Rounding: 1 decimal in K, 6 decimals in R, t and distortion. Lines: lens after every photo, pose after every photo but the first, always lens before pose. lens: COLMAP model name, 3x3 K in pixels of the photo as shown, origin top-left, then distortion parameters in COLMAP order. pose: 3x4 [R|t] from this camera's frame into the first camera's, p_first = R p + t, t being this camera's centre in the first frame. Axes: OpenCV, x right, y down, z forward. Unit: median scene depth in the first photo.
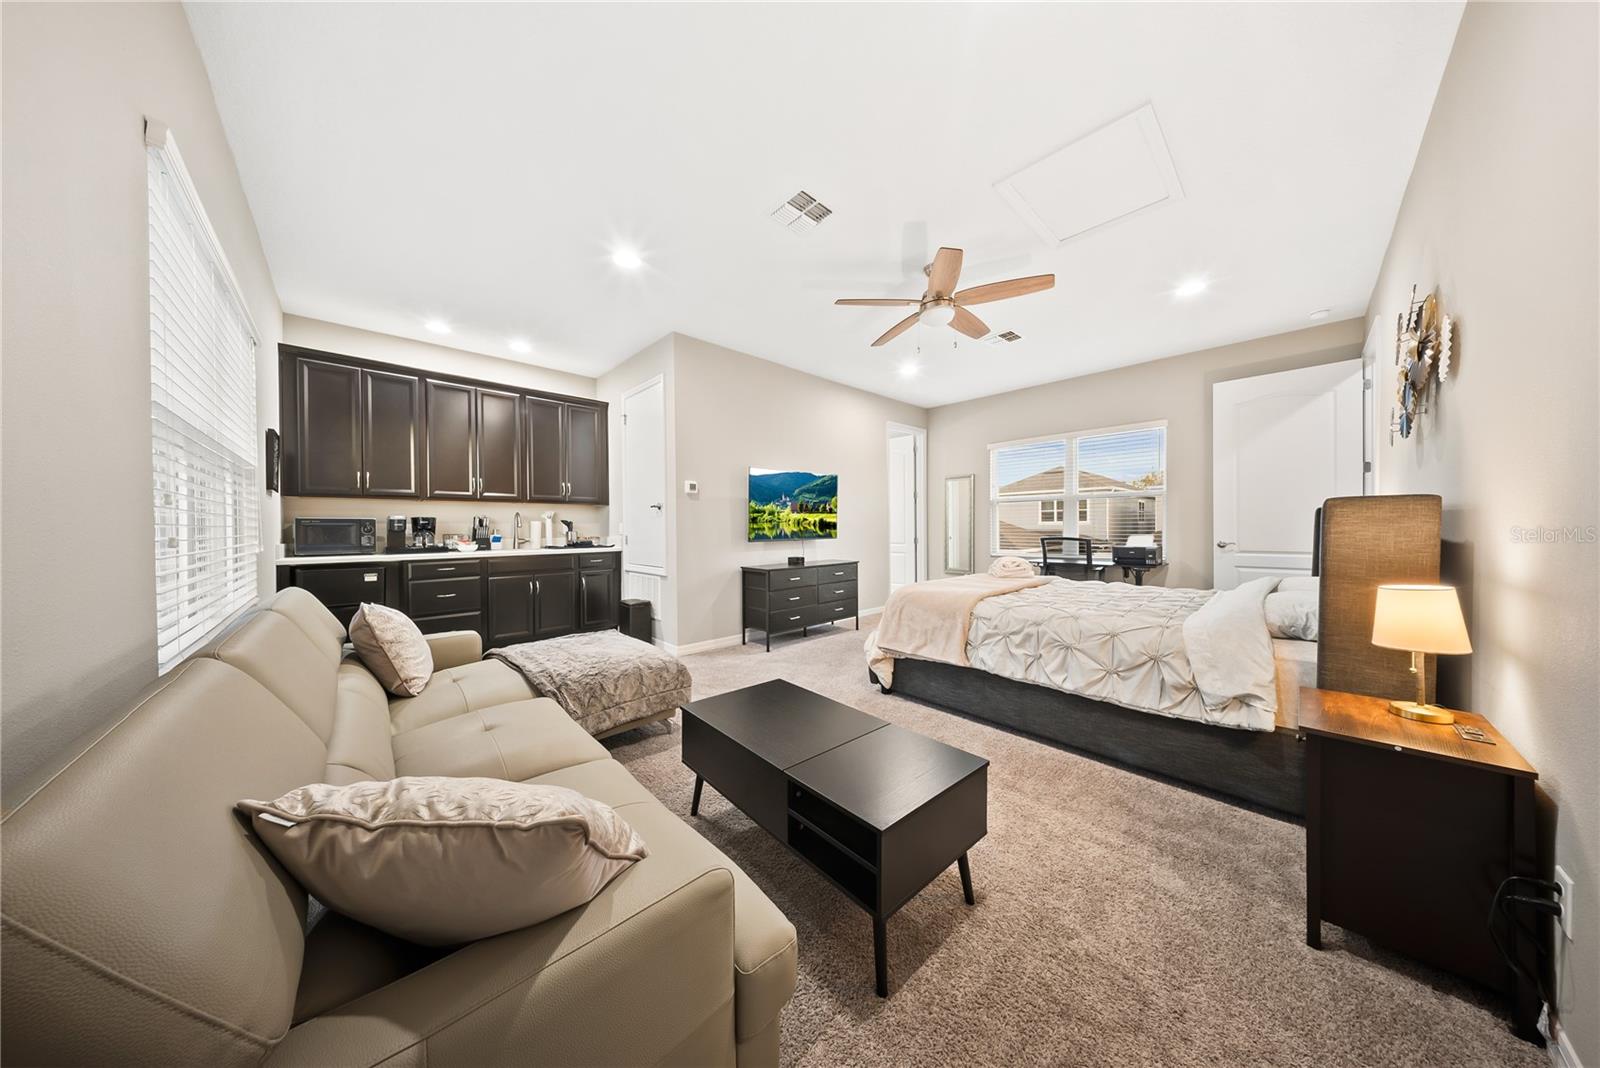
lens RADIAL K [[474.1, 0, 801.5], [0, 474.1, 534.5], [0, 0, 1]] dist [-0.002192, -0.000212]
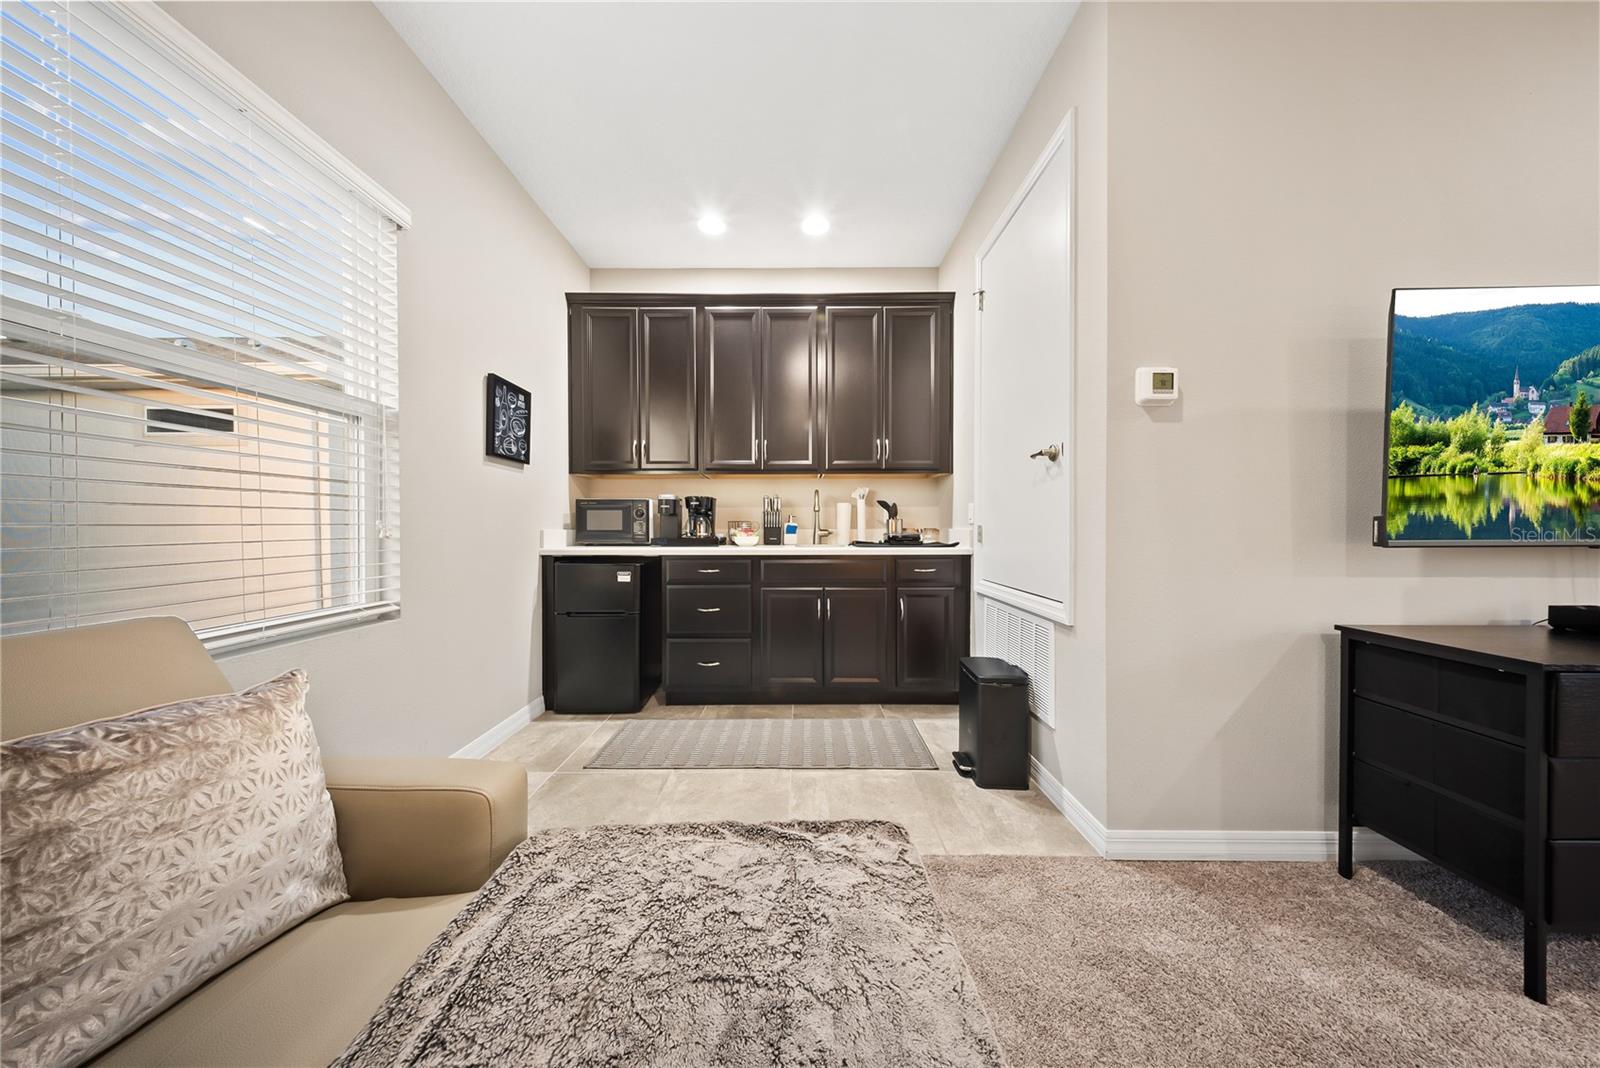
lens RADIAL K [[474.1, 0, 797.8], [0, 474.1, 534.9], [0, 0, 1]] dist [-0.002192, -0.000212]
pose [[0.726922, 0.014402, -0.686569, -0.168791], [-0.014197, 0.999882, 0.005942, 0.013730], [0.686574, 0.005428, 0.727040, 0.518290]]
